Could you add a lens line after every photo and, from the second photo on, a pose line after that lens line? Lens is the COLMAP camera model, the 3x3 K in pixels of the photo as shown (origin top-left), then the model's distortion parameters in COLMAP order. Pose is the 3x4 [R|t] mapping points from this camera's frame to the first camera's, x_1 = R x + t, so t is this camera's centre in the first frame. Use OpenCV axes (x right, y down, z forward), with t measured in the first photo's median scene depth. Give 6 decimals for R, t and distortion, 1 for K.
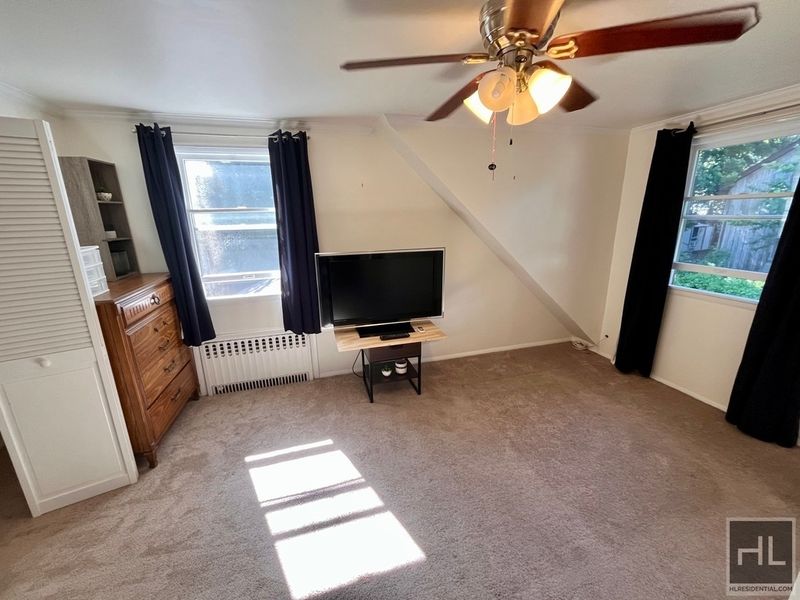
lens RADIAL K [[326.4, 0, 400.6], [0, 326.4, 300.8], [0, 0, 1]] dist [-0.002473, 0.000223]
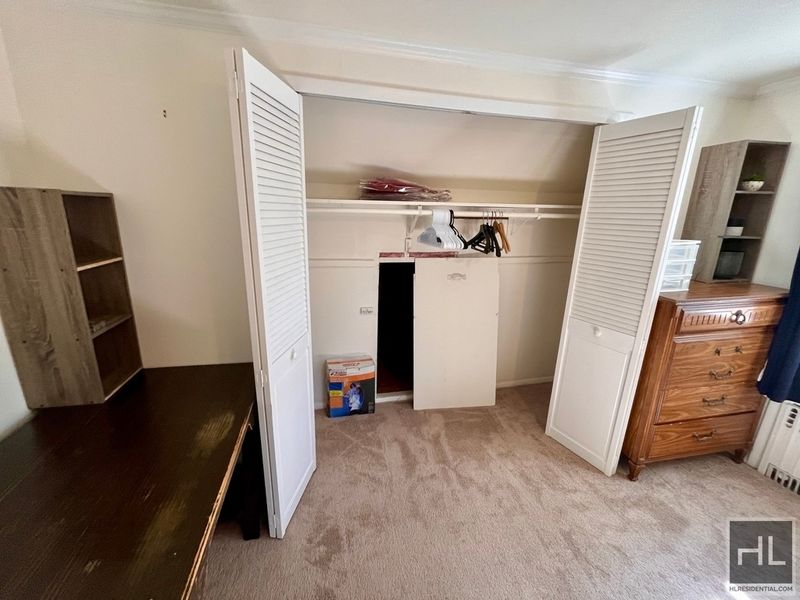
lens RADIAL K [[326.4, 0, 399.6], [0, 326.4, 298.9], [0, 0, 1]] dist [-0.002473, 0.000223]
pose [[-0.055847, 0.278893, -0.958697, 0.023401], [-0.276046, 0.918454, 0.283267, -0.041896], [0.959520, 0.280464, 0.025694, 0.199447]]
